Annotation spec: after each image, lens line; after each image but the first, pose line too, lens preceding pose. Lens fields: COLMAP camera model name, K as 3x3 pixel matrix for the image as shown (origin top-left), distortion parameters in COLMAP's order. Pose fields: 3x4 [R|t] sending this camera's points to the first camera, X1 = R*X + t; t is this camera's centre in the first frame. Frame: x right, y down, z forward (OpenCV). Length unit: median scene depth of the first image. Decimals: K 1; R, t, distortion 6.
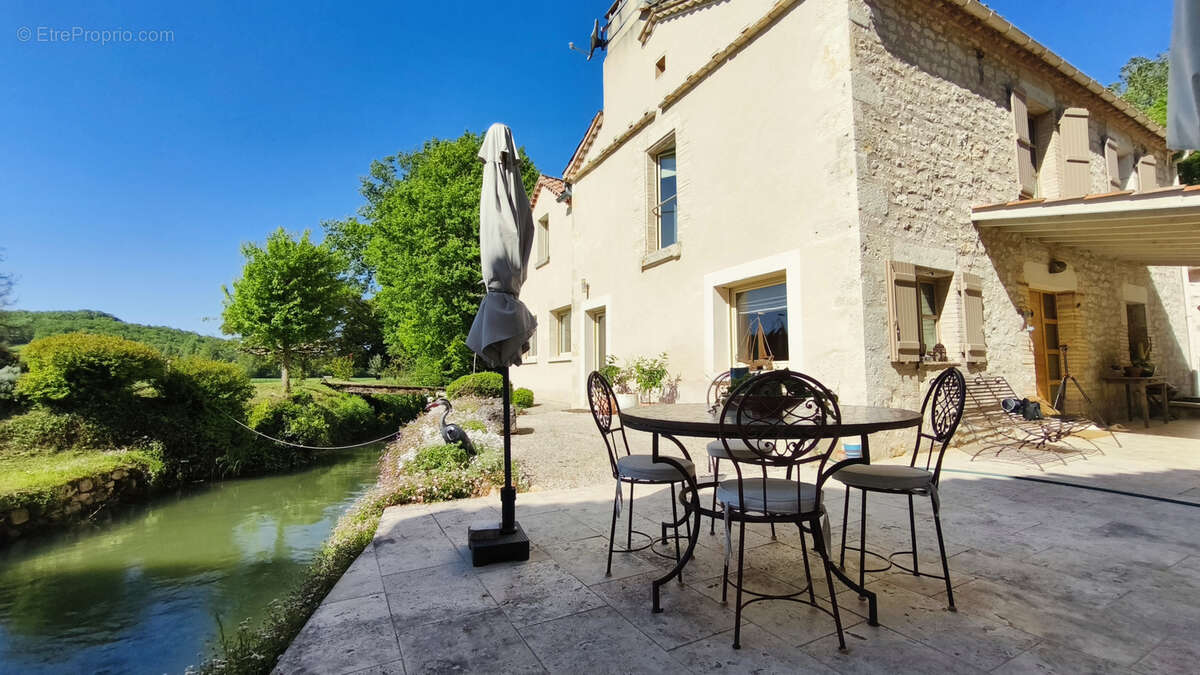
lens RADIAL K [[498.5, 0, 600.0], [0, 498.5, 337.5], [0, 0, 1]] dist [0.000112, 0.000122]
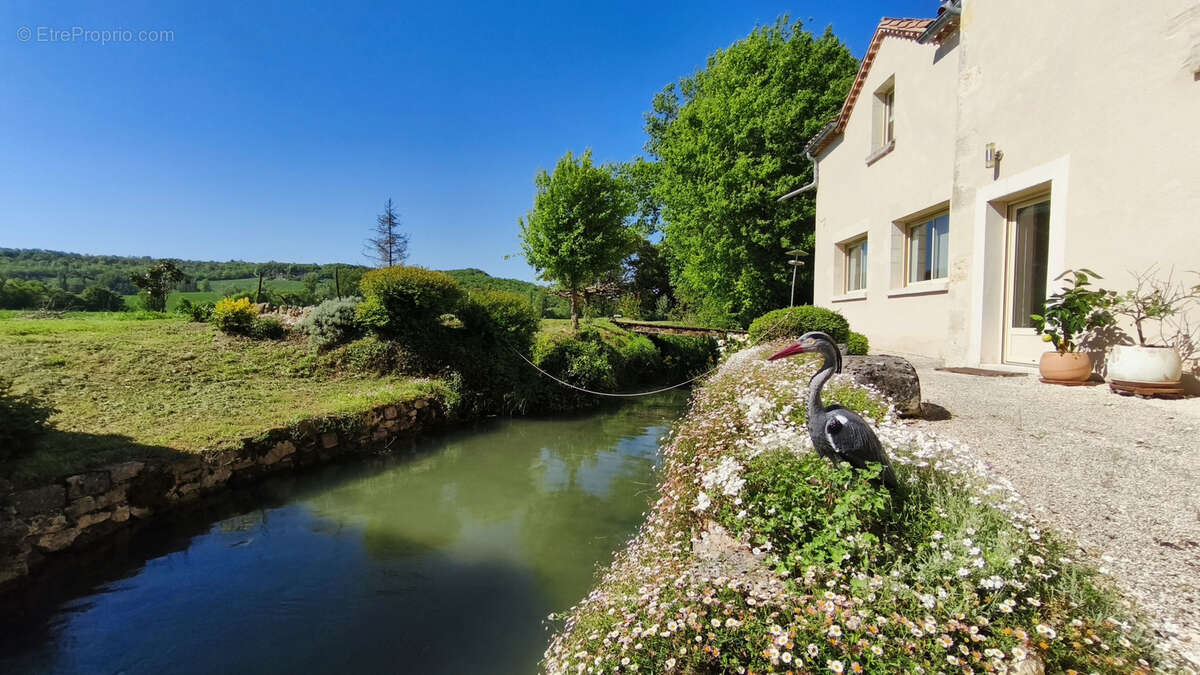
lens RADIAL K [[498.5, 0, 600.0], [0, 498.5, 337.5], [0, 0, 1]] dist [0.000112, 0.000122]
pose [[0.852696, 0.036150, -0.521156, -0.110200], [0.020601, 0.994500, 0.102691, 0.036480], [0.522002, -0.098300, 0.847261, 0.262742]]
